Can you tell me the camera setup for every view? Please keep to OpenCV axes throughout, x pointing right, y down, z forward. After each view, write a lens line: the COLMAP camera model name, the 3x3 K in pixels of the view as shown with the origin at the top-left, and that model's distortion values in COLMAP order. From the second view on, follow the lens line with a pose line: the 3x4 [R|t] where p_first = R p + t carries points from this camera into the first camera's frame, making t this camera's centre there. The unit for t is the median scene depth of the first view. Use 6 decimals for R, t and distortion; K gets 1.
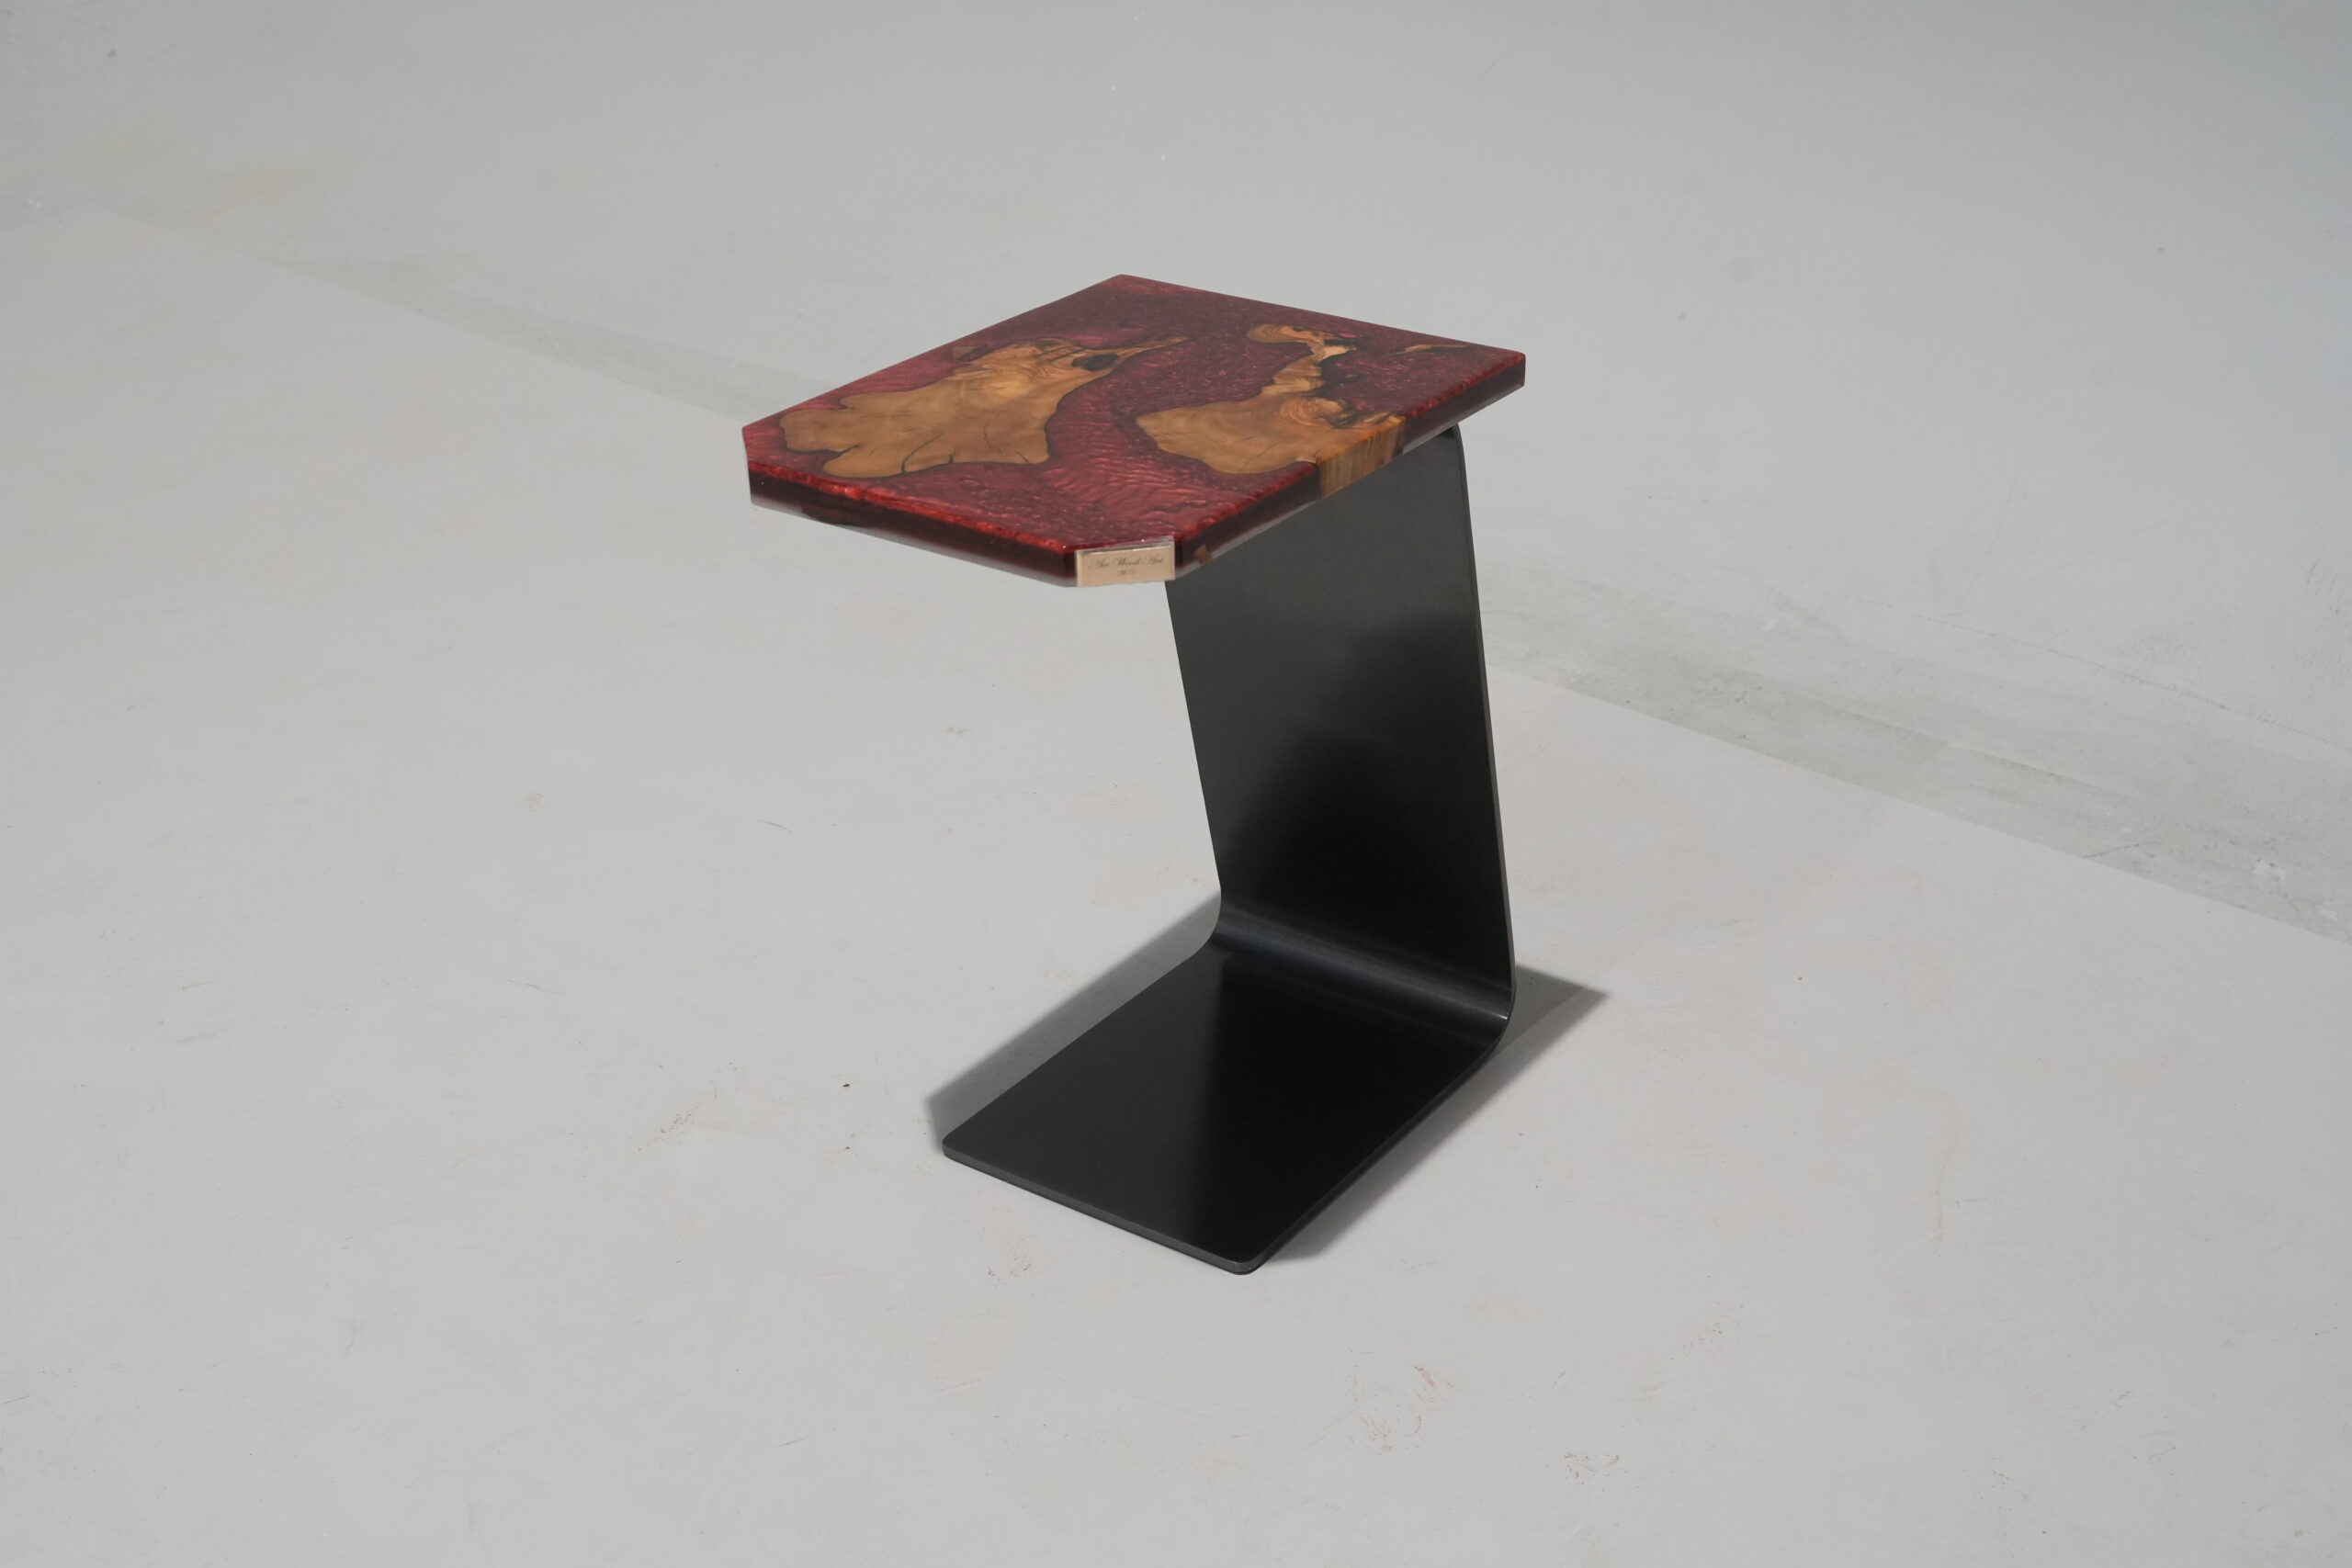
lens RADIAL K [[2850.7, 0, 1187.6], [0, 2850.7, 777.3], [0, 0, 1]] dist [0.028413, 0.000000]
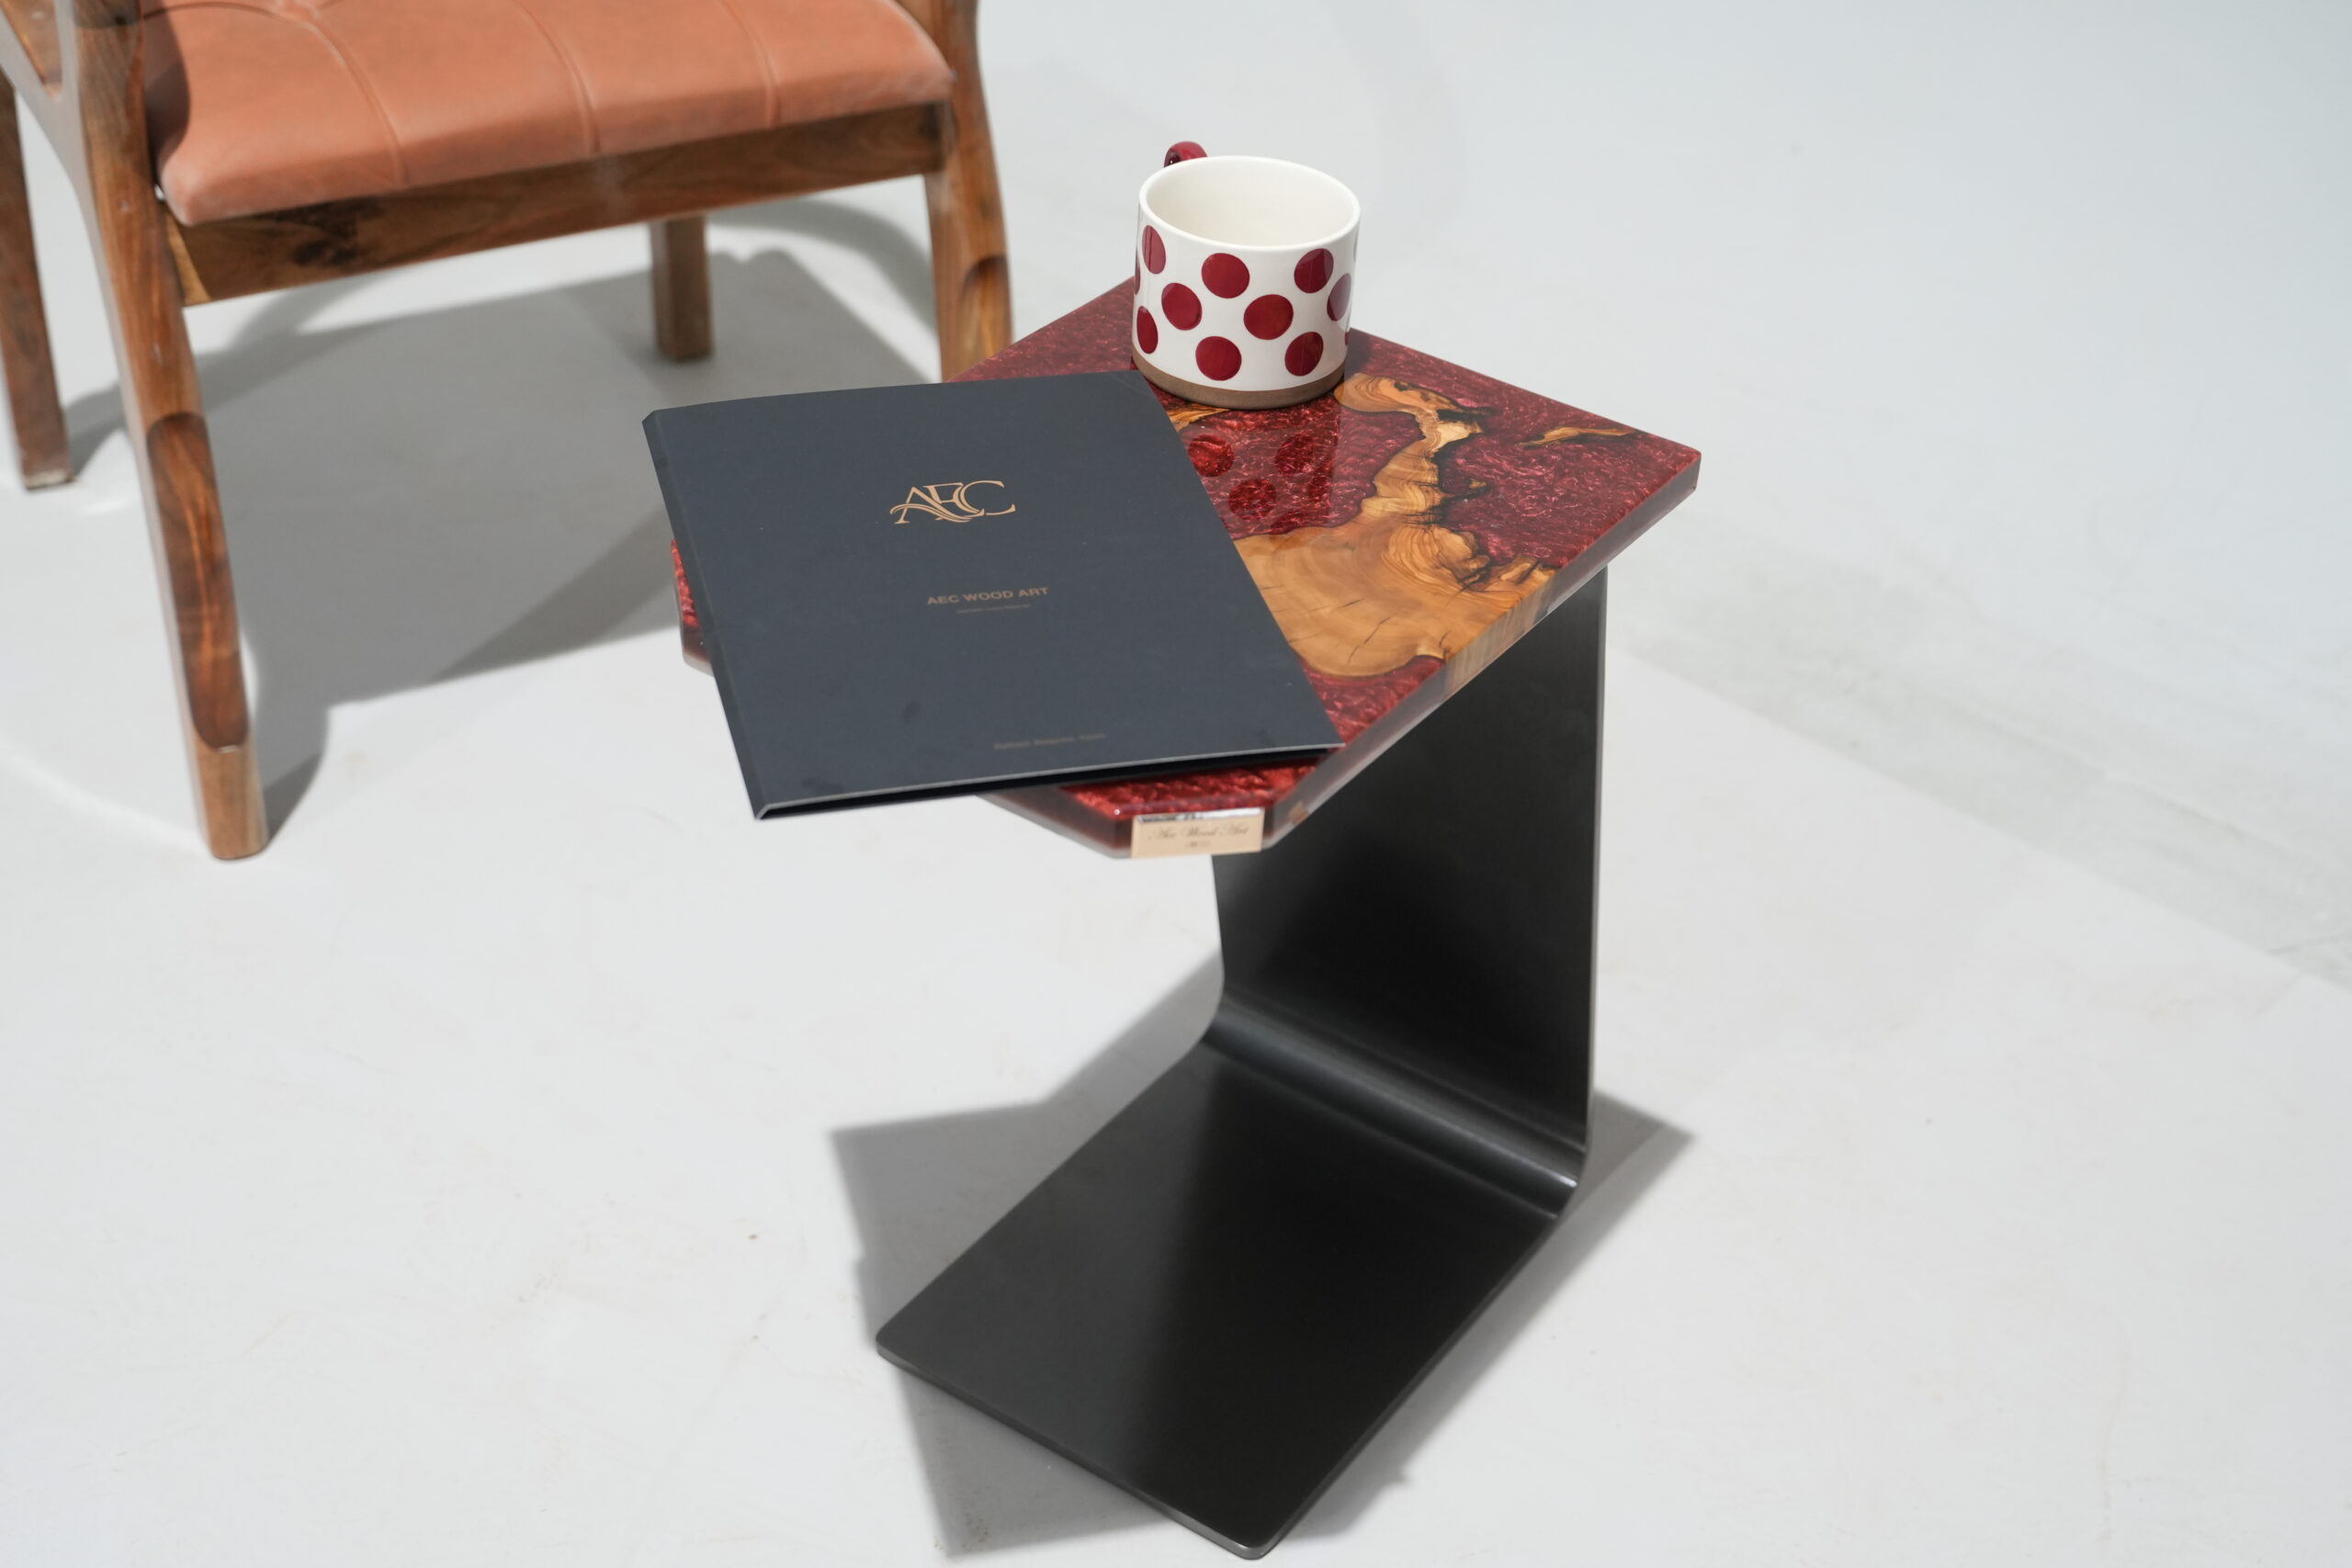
lens RADIAL K [[3181.9, 0, 1172.8], [0, 3181.9, 785.2], [0, 0, 1]] dist [0.038479, 0.000000]
pose [[0.997708, 0.050735, 0.044773, -0.057743], [-0.056713, 0.987905, 0.144319, -0.180839], [-0.036909, -0.146527, 0.988518, 0.156810]]
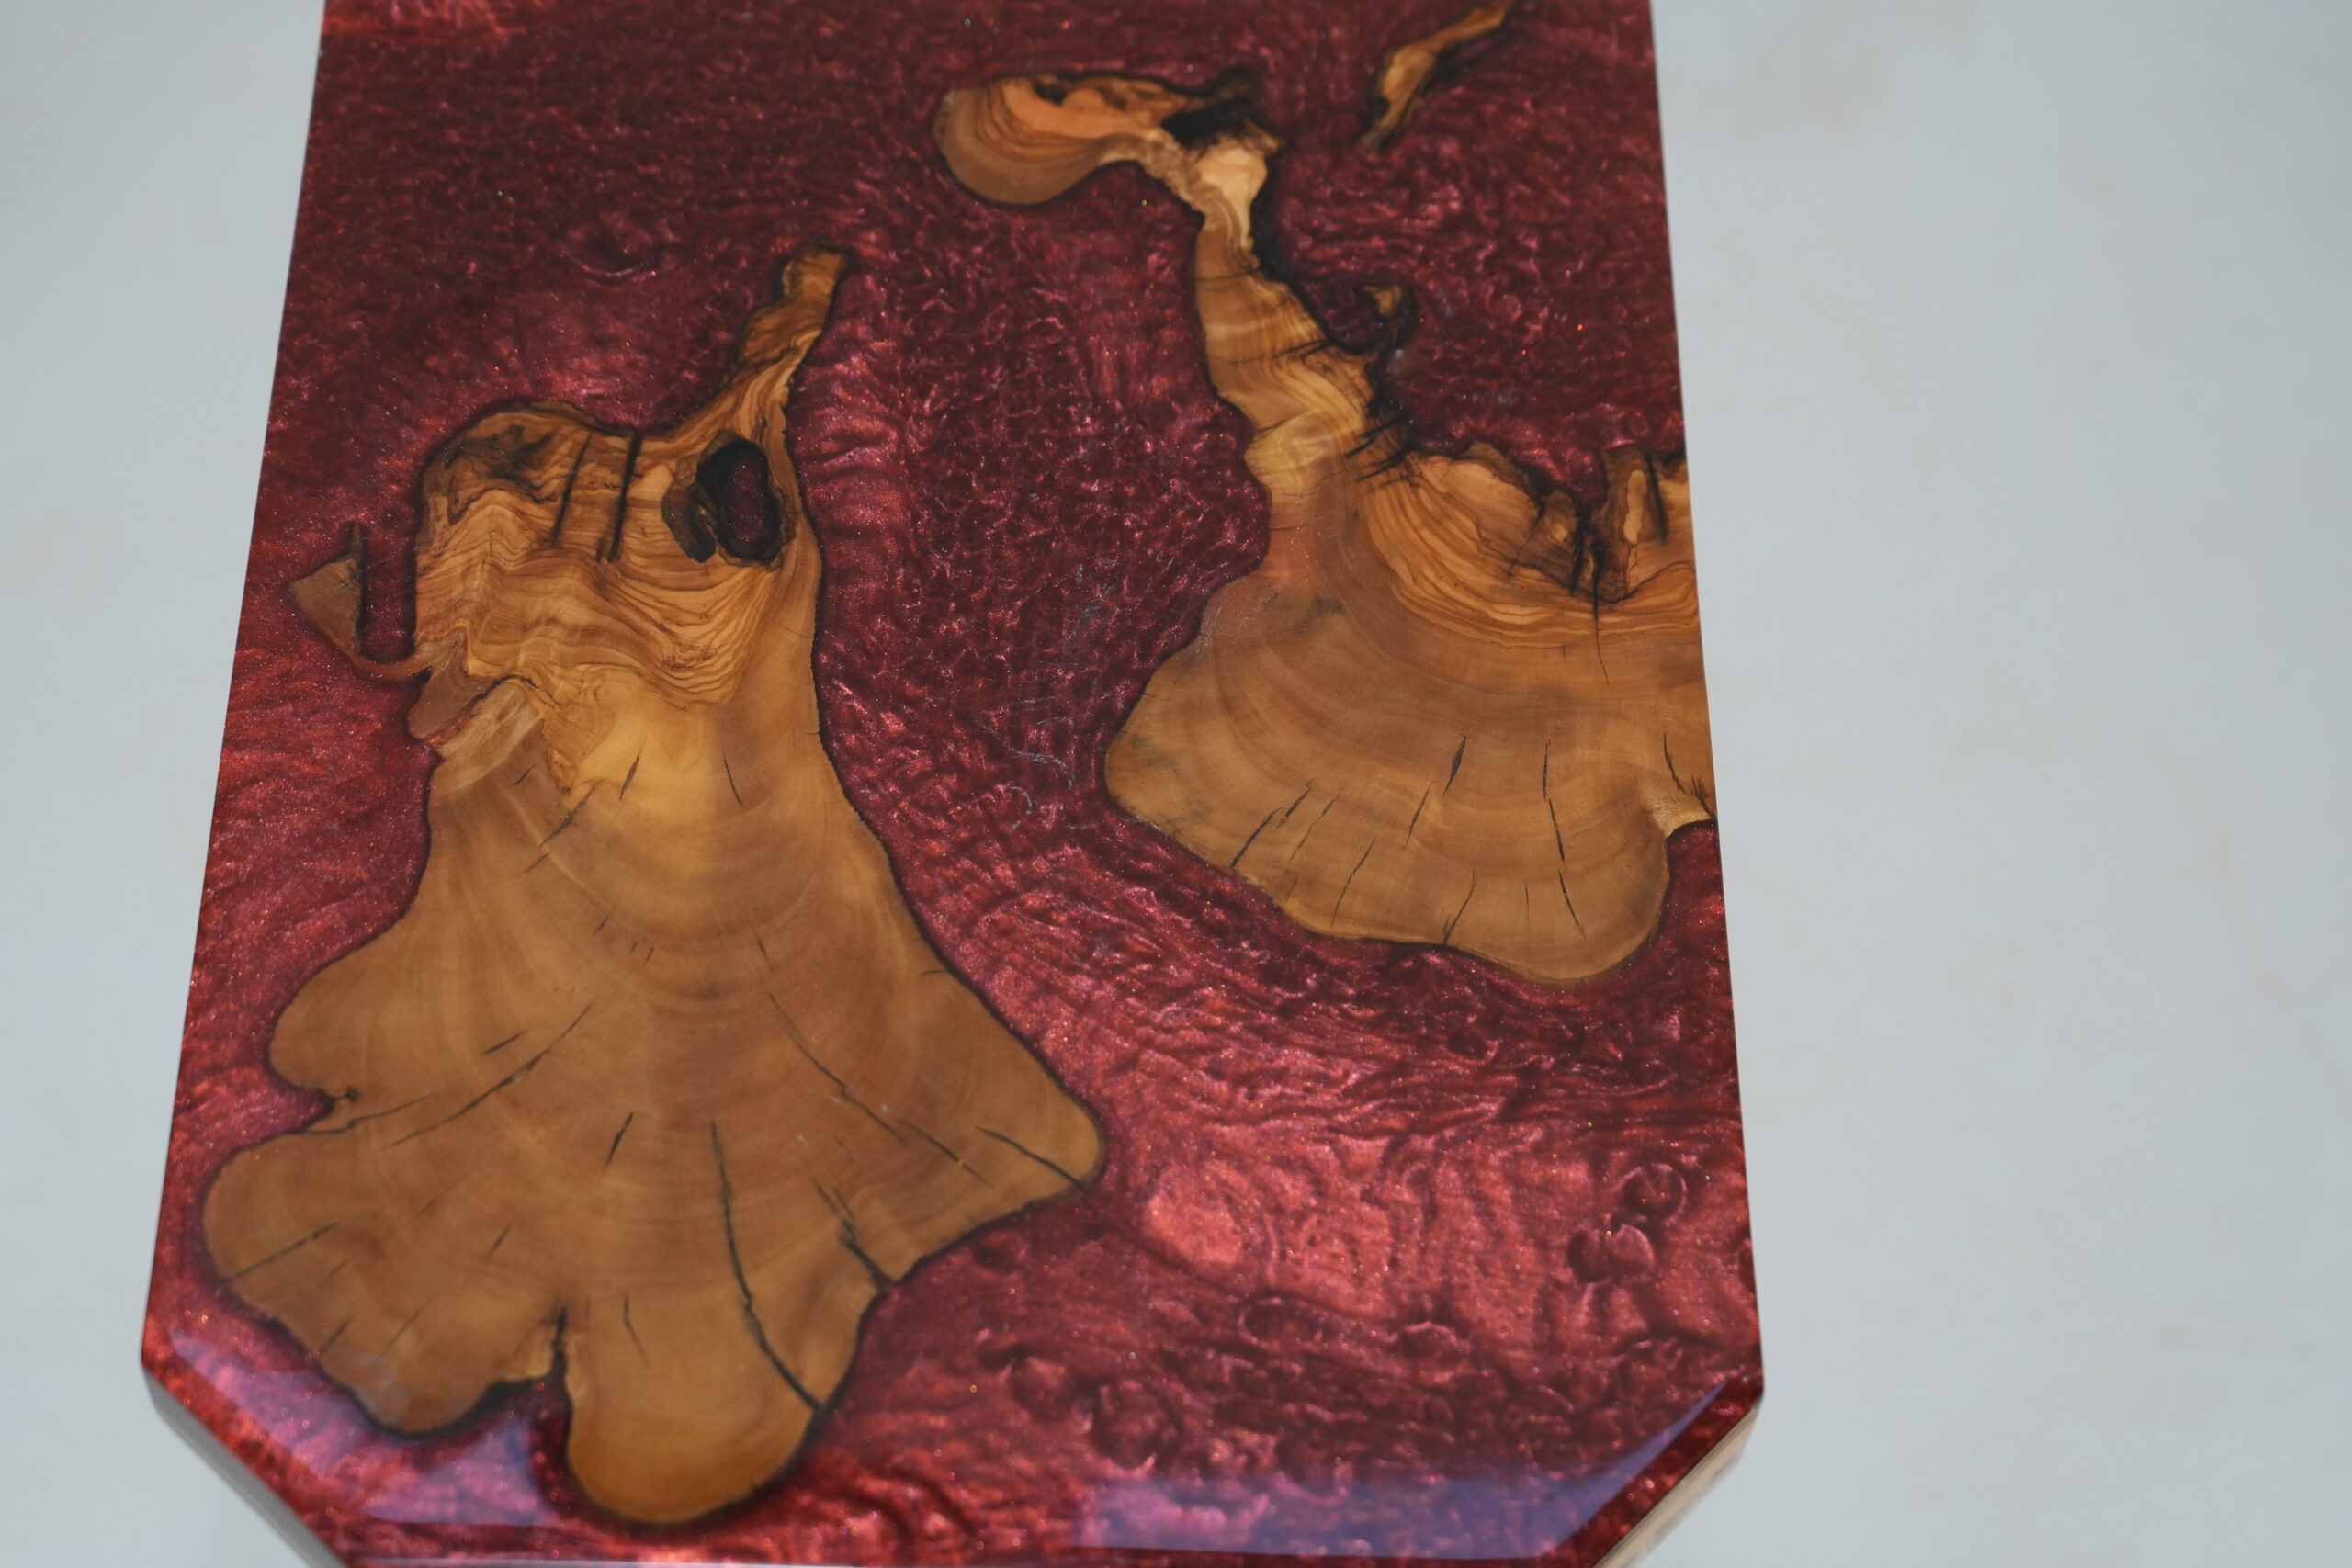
lens RADIAL K [[4568.0, 0, 1172.7], [0, 4568.0, 778.4], [0, 0, 1]] dist [-0.018741, 0.000000]
pose [[0.814281, -0.450072, 0.366583, -0.214627], [0.201631, 0.811509, 0.548451, -0.426622], [-0.544327, -0.372678, 0.751544, 0.547880]]
